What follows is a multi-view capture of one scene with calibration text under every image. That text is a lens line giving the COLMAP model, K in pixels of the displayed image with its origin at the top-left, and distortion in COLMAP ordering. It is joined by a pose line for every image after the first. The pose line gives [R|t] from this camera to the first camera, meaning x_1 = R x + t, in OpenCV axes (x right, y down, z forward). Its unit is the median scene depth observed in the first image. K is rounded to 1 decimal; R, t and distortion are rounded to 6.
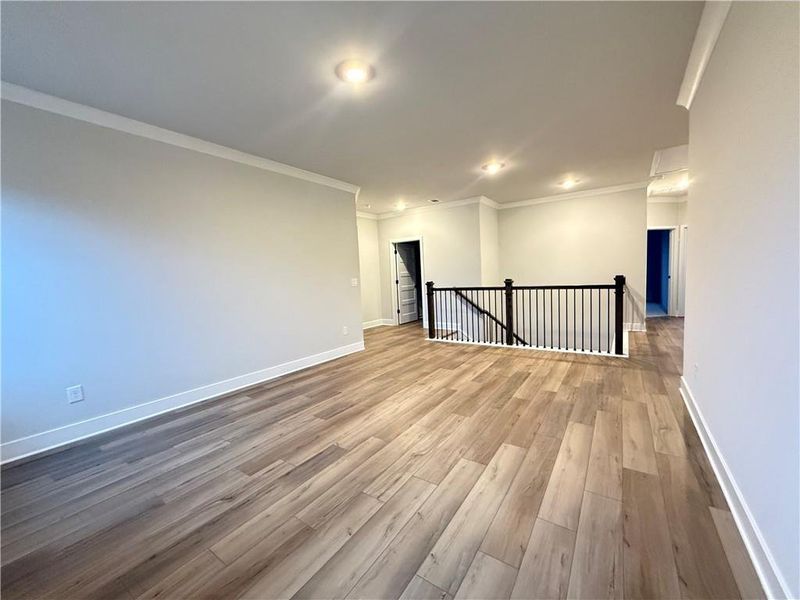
lens RADIAL K [[317.3, 0, 398.7], [0, 317.3, 299.8], [0, 0, 1]] dist [0.000591, -0.000102]
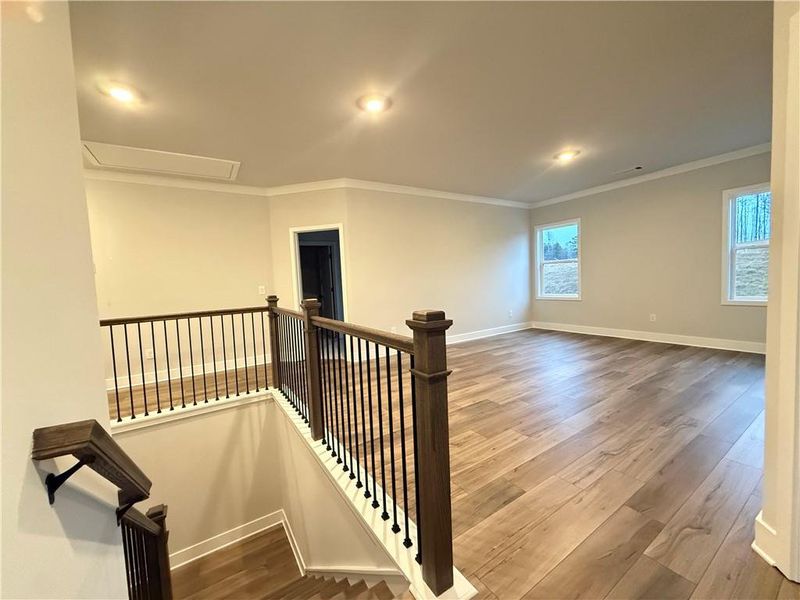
lens RADIAL K [[317.3, 0, 398.7], [0, 317.3, 299.8], [0, 0, 1]] dist [0.000591, -0.000102]
pose [[-0.921765, 0.062354, 0.382702, 0.066994], [0.113182, 0.987270, 0.111752, -0.146676], [-0.370862, 0.146324, -0.917088, 2.032342]]
